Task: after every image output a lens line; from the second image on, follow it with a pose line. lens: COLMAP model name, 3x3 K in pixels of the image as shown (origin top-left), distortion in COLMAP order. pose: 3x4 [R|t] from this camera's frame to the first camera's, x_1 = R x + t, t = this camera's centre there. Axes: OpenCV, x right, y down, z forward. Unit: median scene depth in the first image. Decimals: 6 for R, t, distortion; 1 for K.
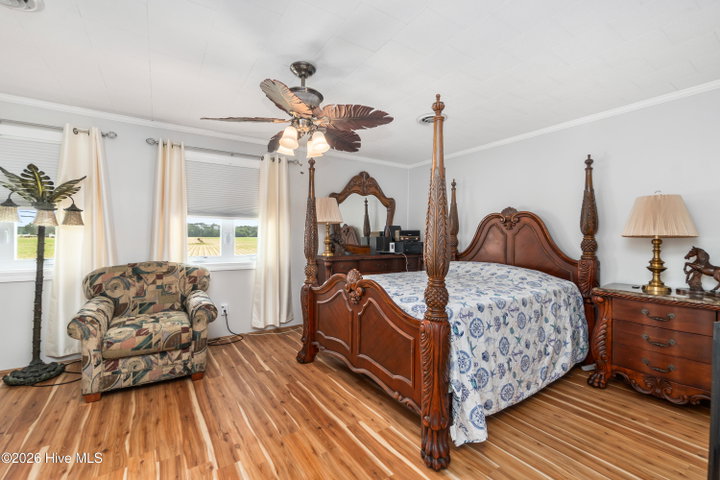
lens RADIAL K [[310.8, 0, 355.8], [0, 310.8, 236.7], [0, 0, 1]] dist [-0.002448, 0.000408]
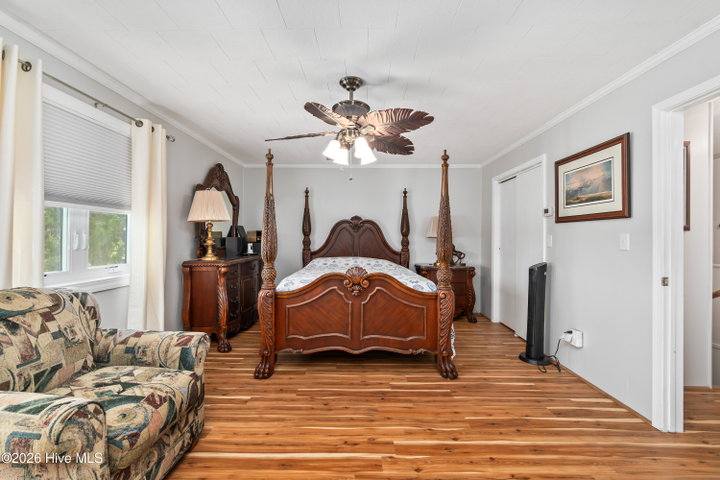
lens RADIAL K [[310.8, 0, 358.1], [0, 310.8, 239.4], [0, 0, 1]] dist [-0.002448, 0.000408]
pose [[0.553107, -0.007490, 0.833076, -0.787389], [-0.001731, 0.999947, 0.010139, -0.005685], [-0.833108, -0.007050, 0.553065, 0.287170]]
